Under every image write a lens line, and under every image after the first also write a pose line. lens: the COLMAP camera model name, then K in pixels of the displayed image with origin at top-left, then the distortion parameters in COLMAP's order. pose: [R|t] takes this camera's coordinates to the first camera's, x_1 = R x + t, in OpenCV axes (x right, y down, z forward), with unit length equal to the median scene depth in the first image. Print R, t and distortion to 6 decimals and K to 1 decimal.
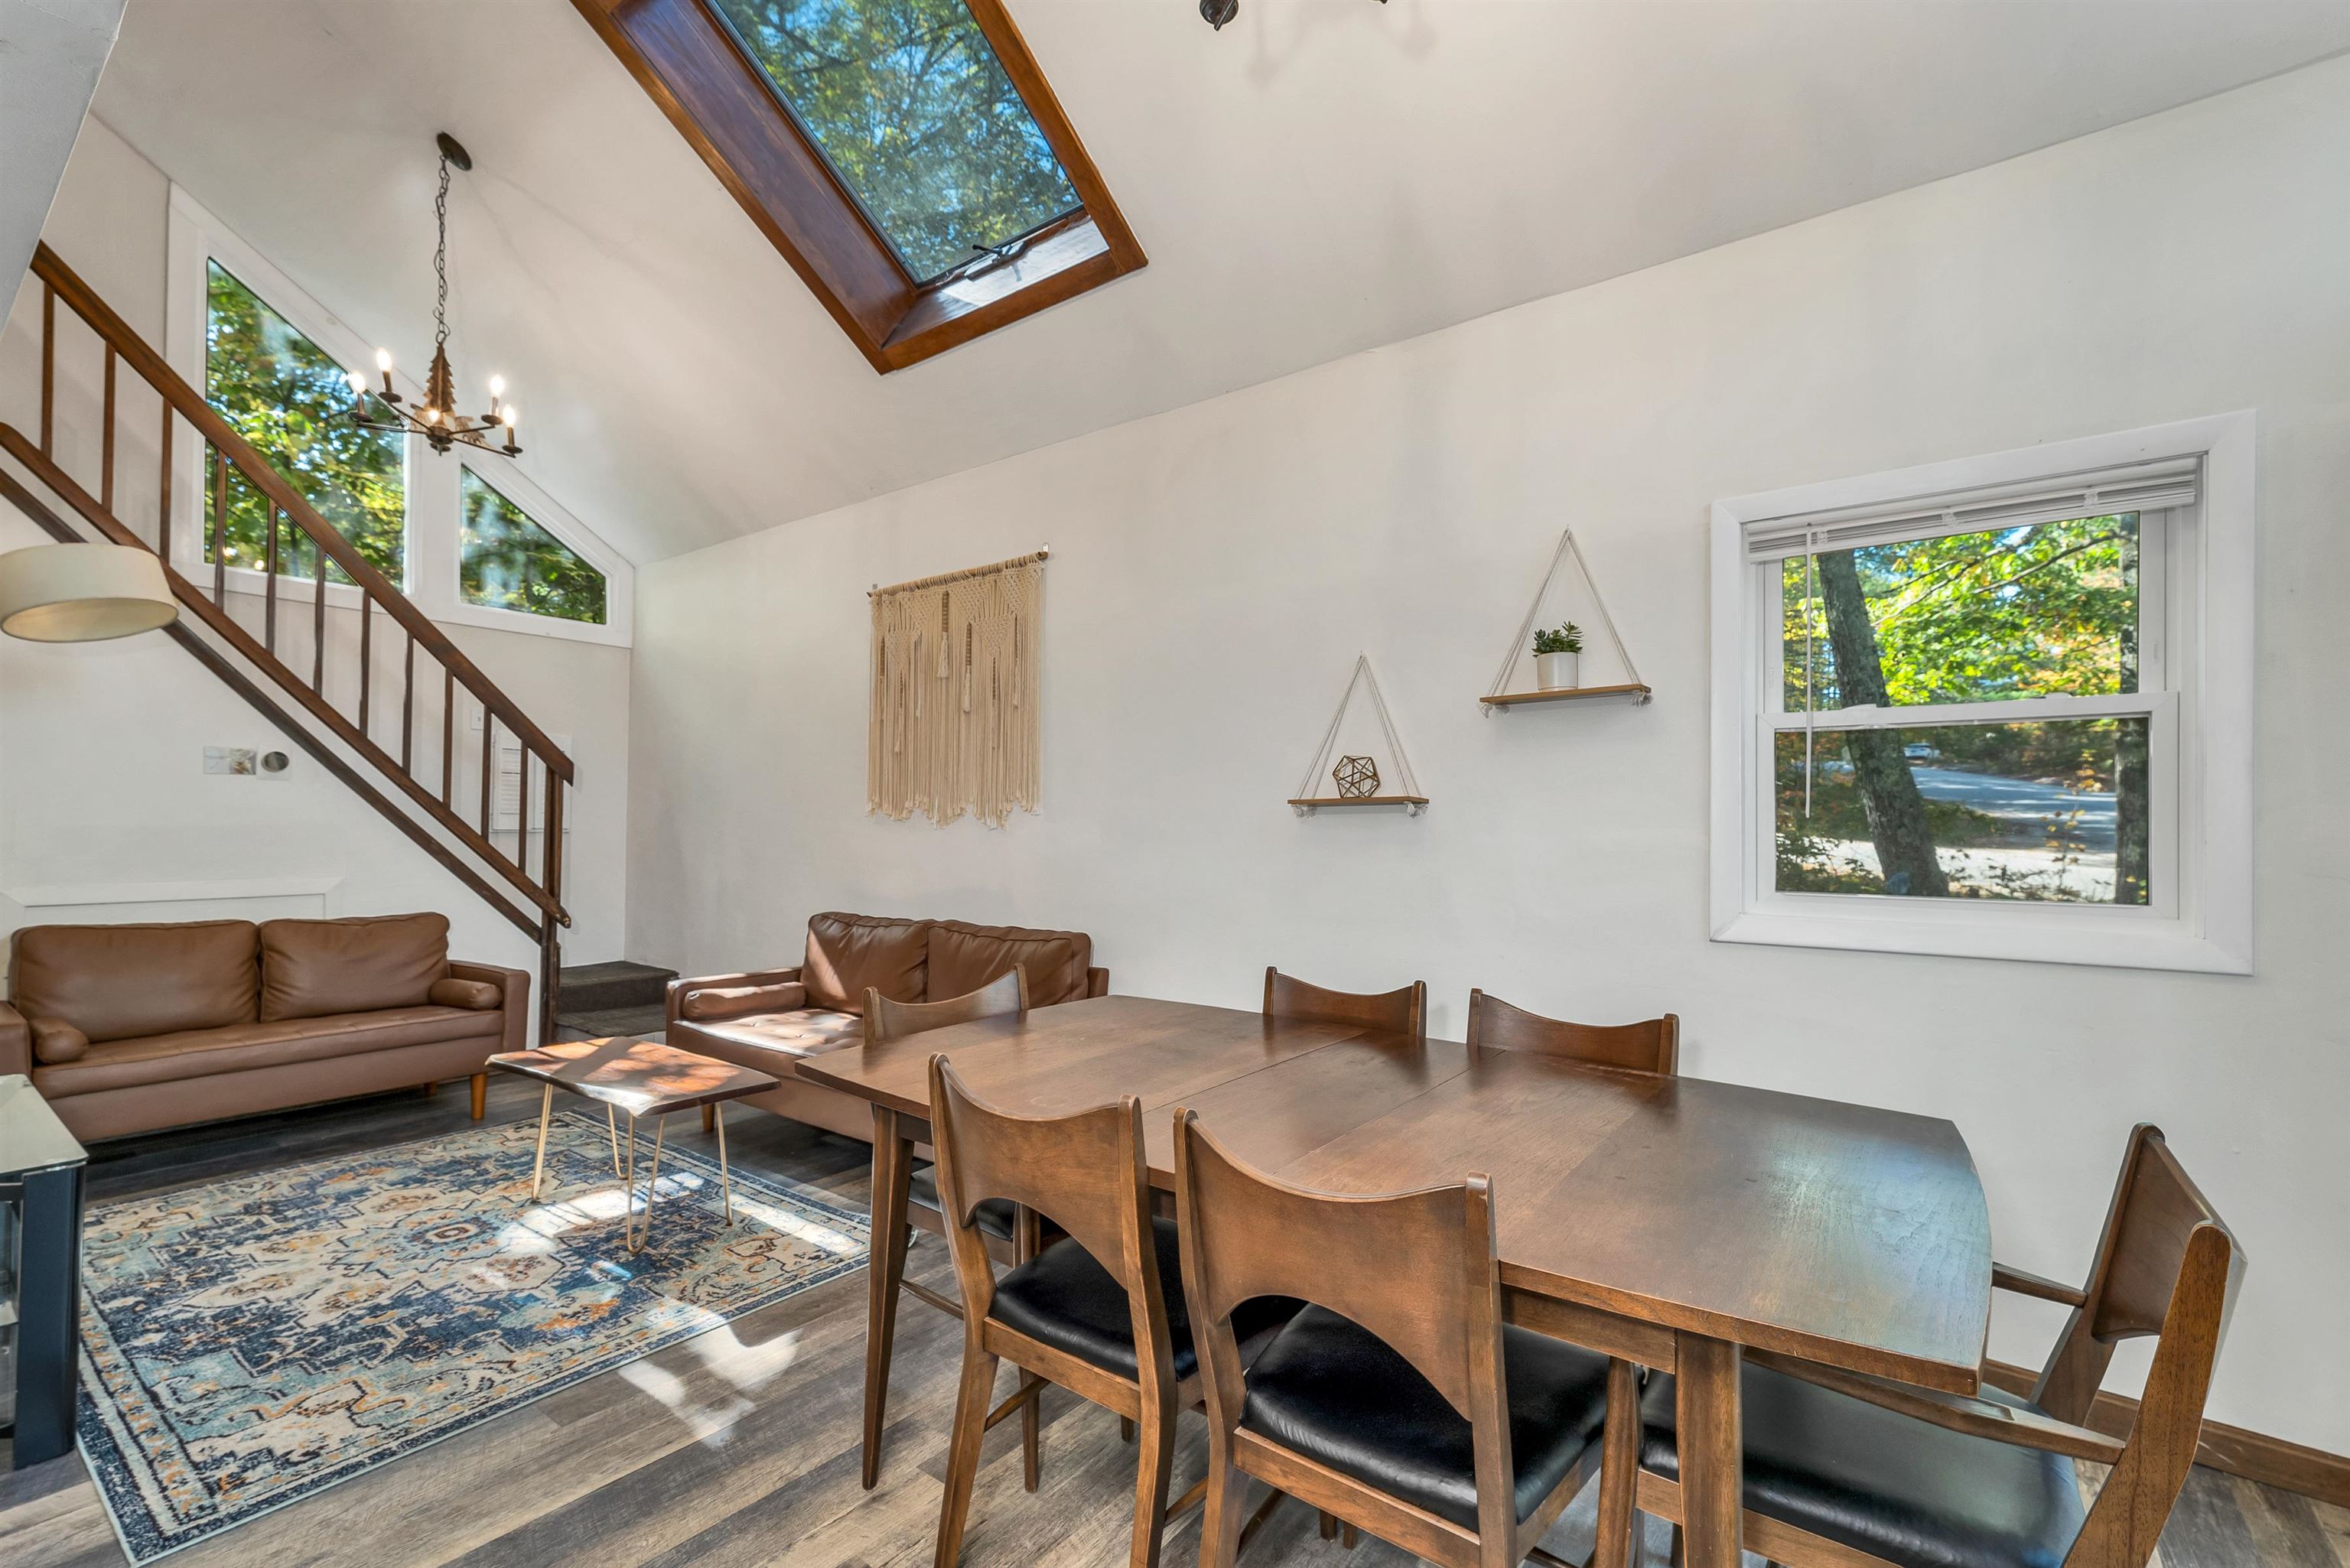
lens RADIAL K [[987.3, 0, 1226.0], [0, 987.3, 808.1], [0, 0, 1]] dist [0.004622, 0.000095]
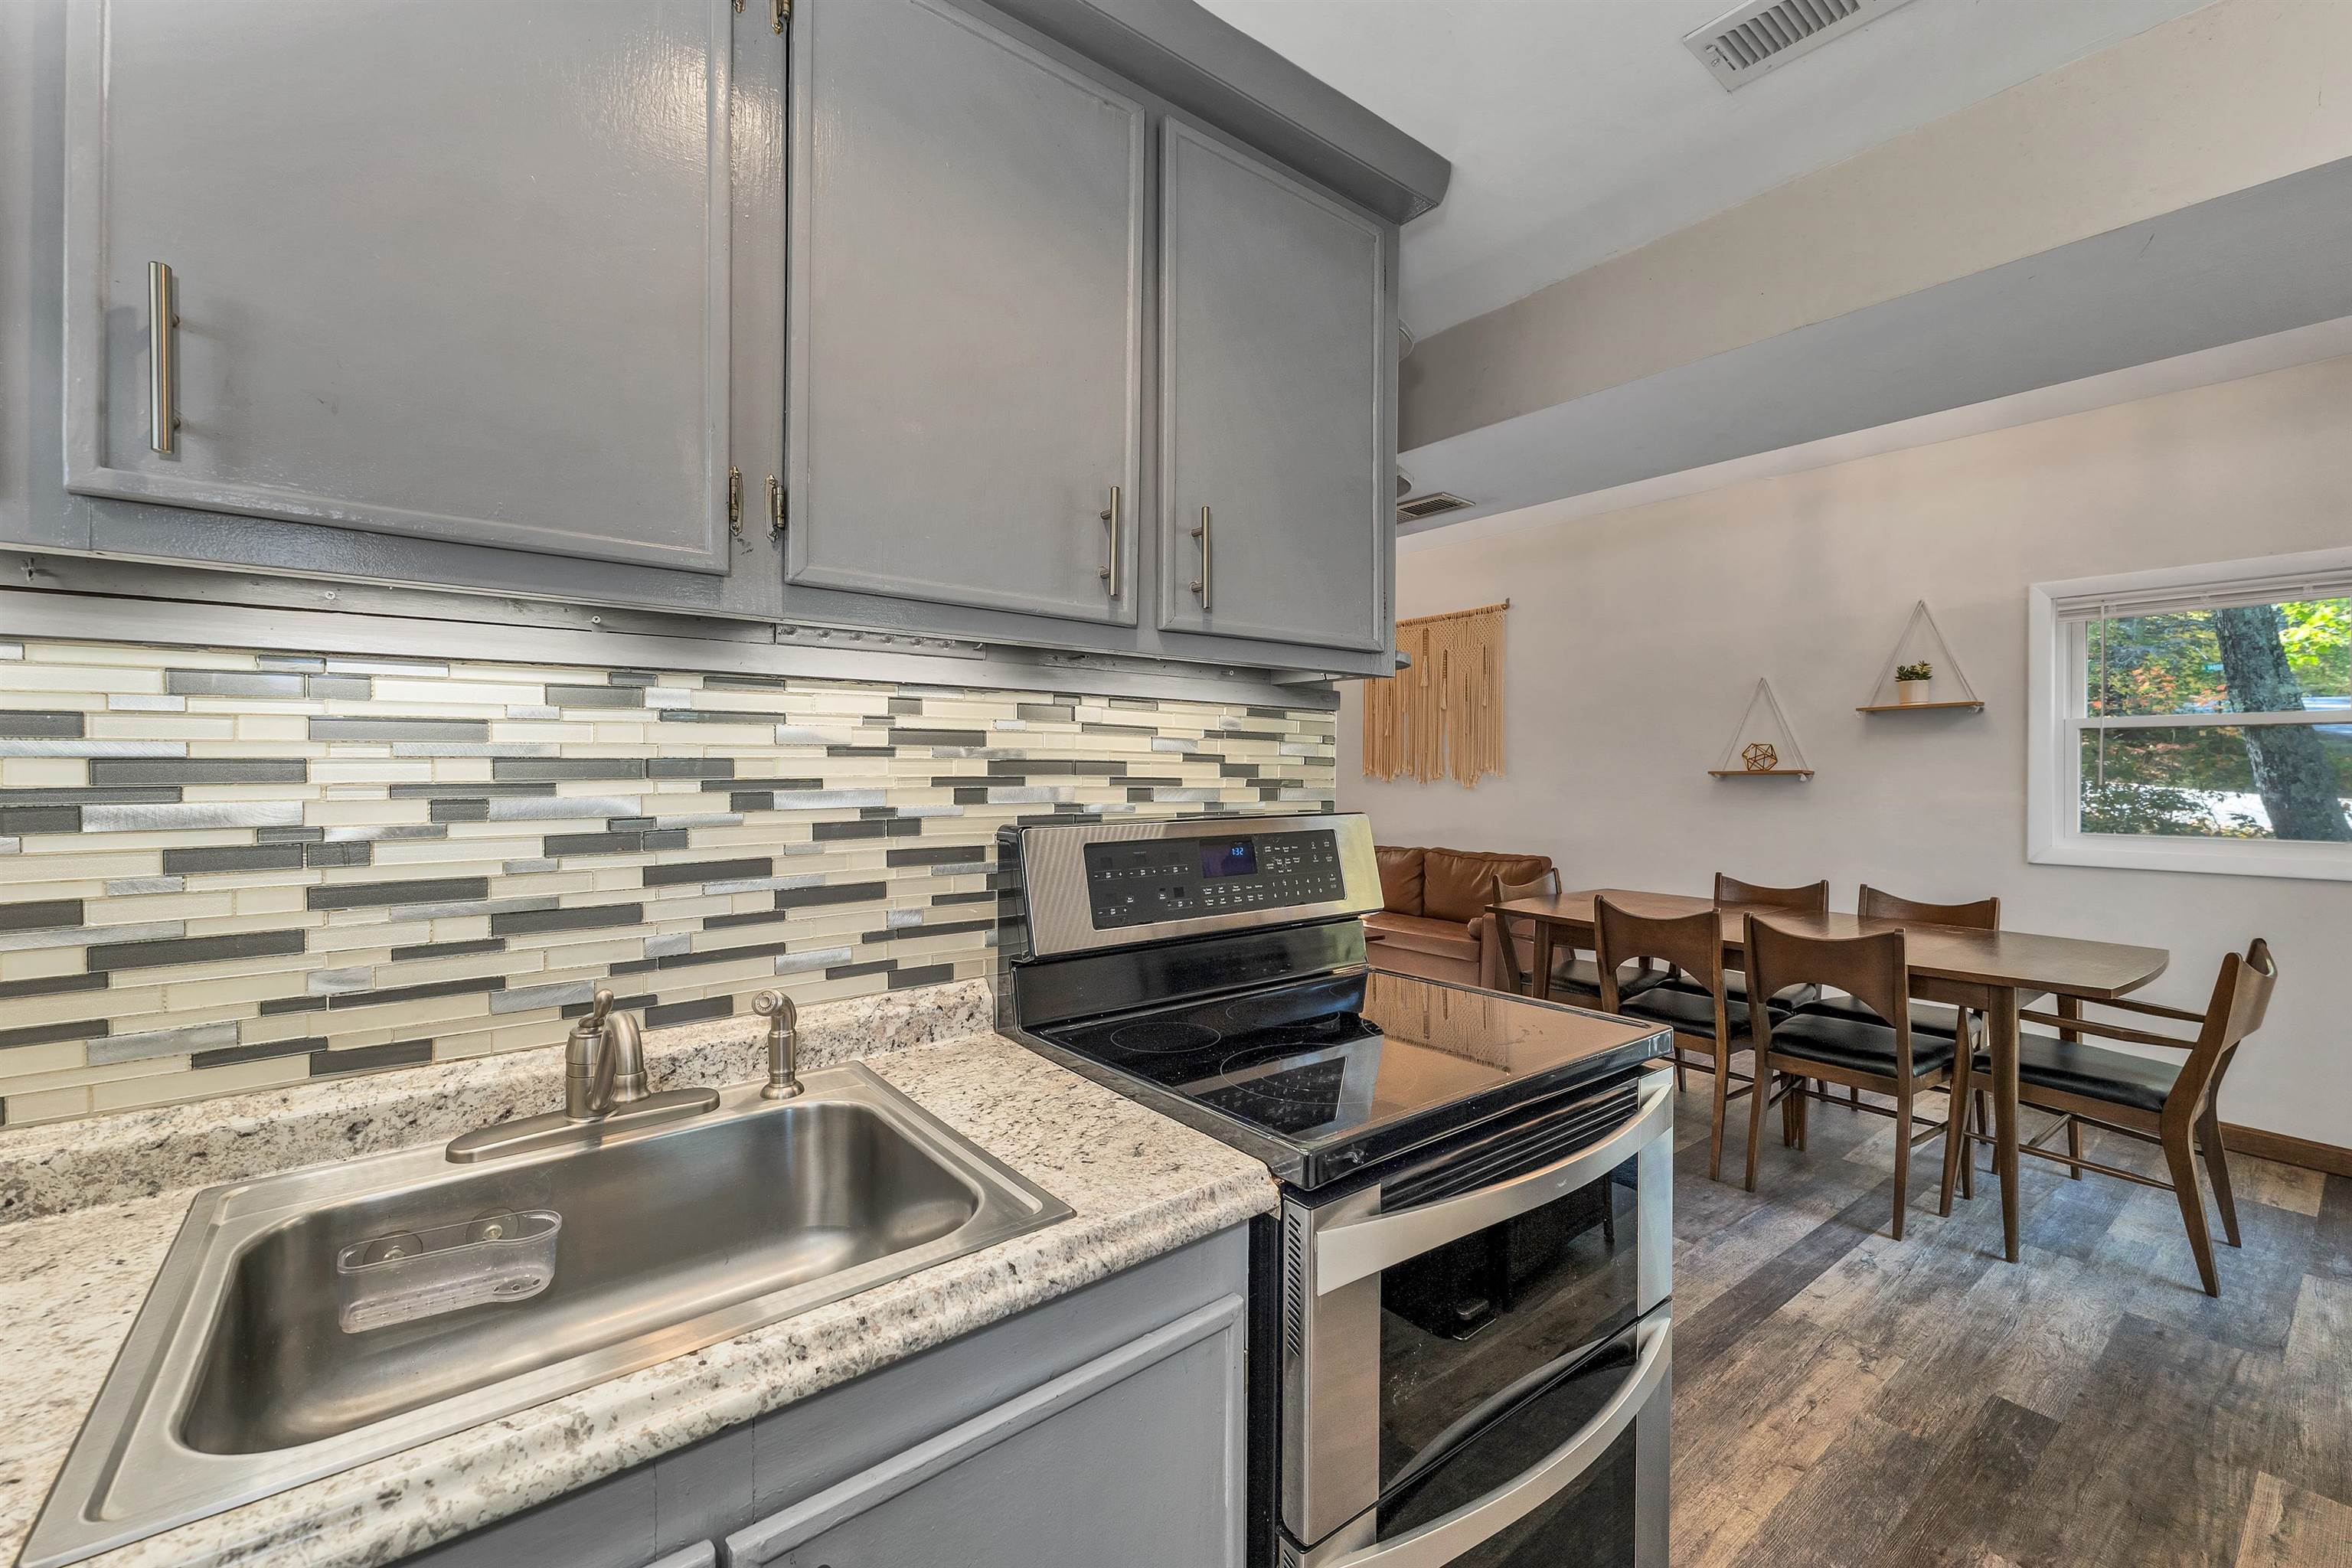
lens RADIAL K [[988.2, 0, 1194.8], [0, 988.2, 771.9], [0, 0, 1]] dist [0.004622, 0.000095]
pose [[0.961617, -0.003658, -0.274371, -0.333320], [0.007445, 0.999891, 0.012761, -0.039093], [0.274295, -0.014313, 0.961539, -0.834065]]
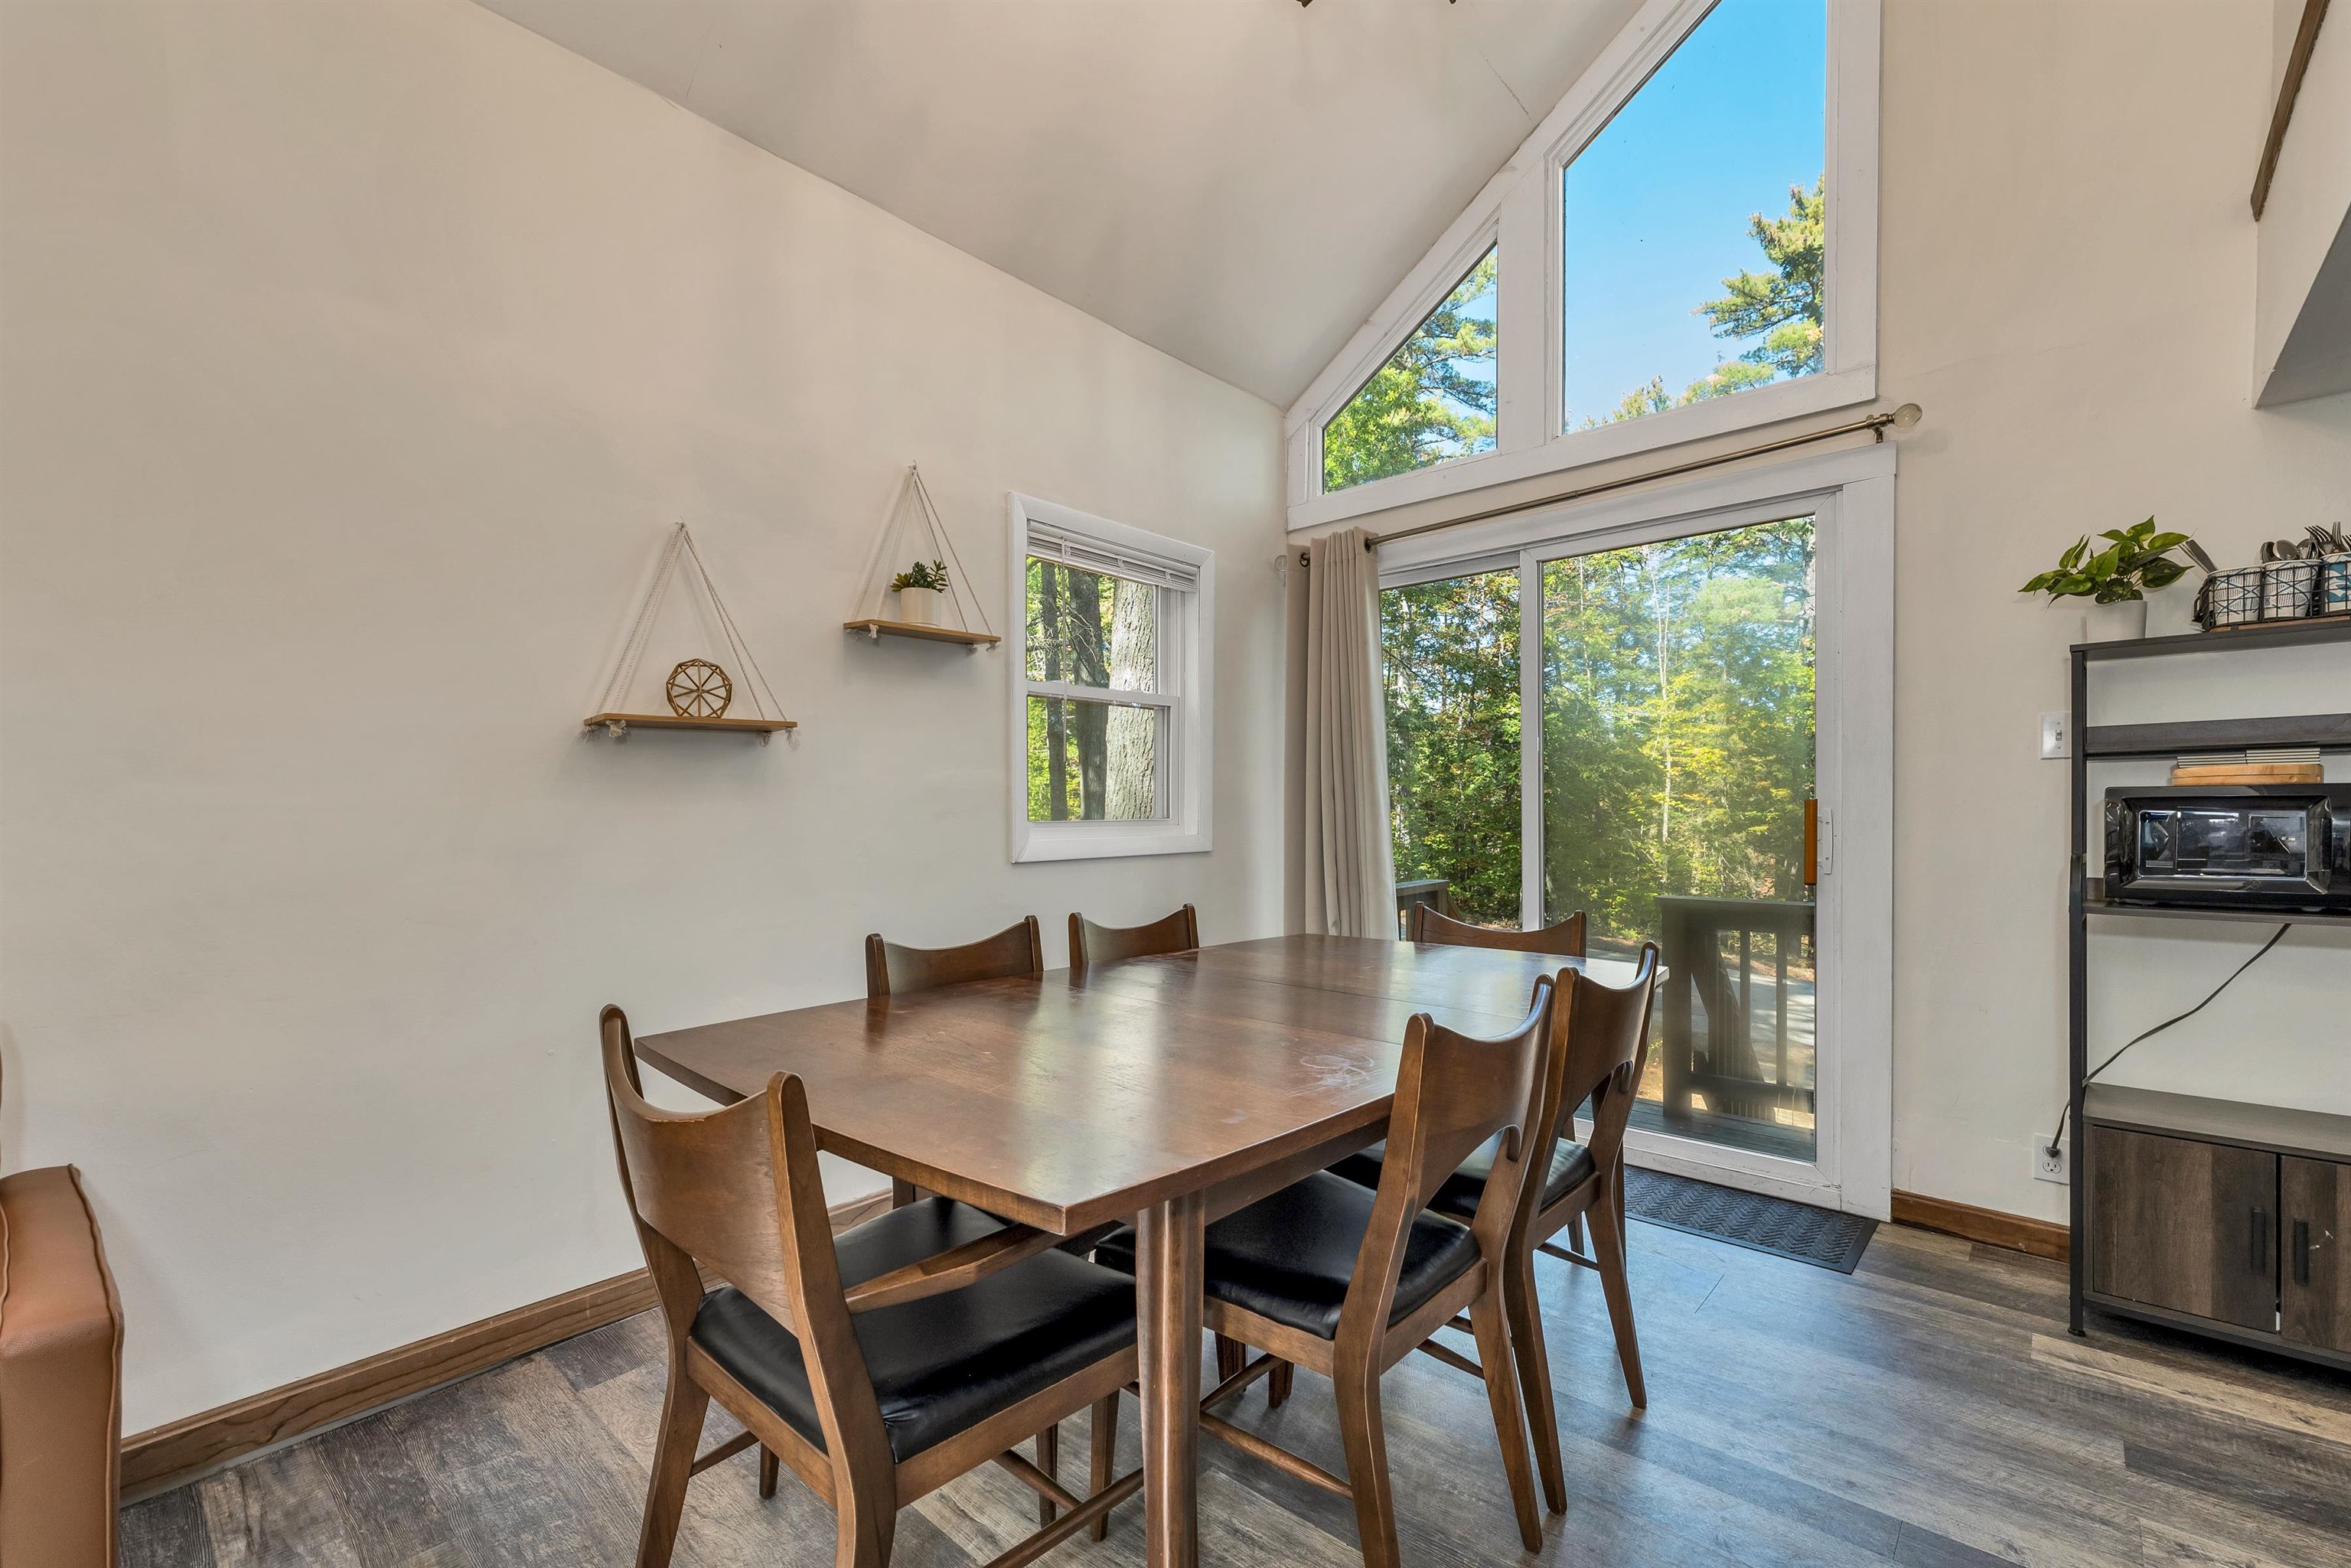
lens RADIAL K [[987.8, 0, 1178.4], [0, 987.8, 823.4], [0, 0, 1]] dist [0.004622, 0.000095]
pose [[0.109949, -0.019768, 0.993741, -0.620167], [-0.006253, 0.999769, 0.020580, 0.054941], [-0.993918, -0.008476, 0.109800, 0.629520]]
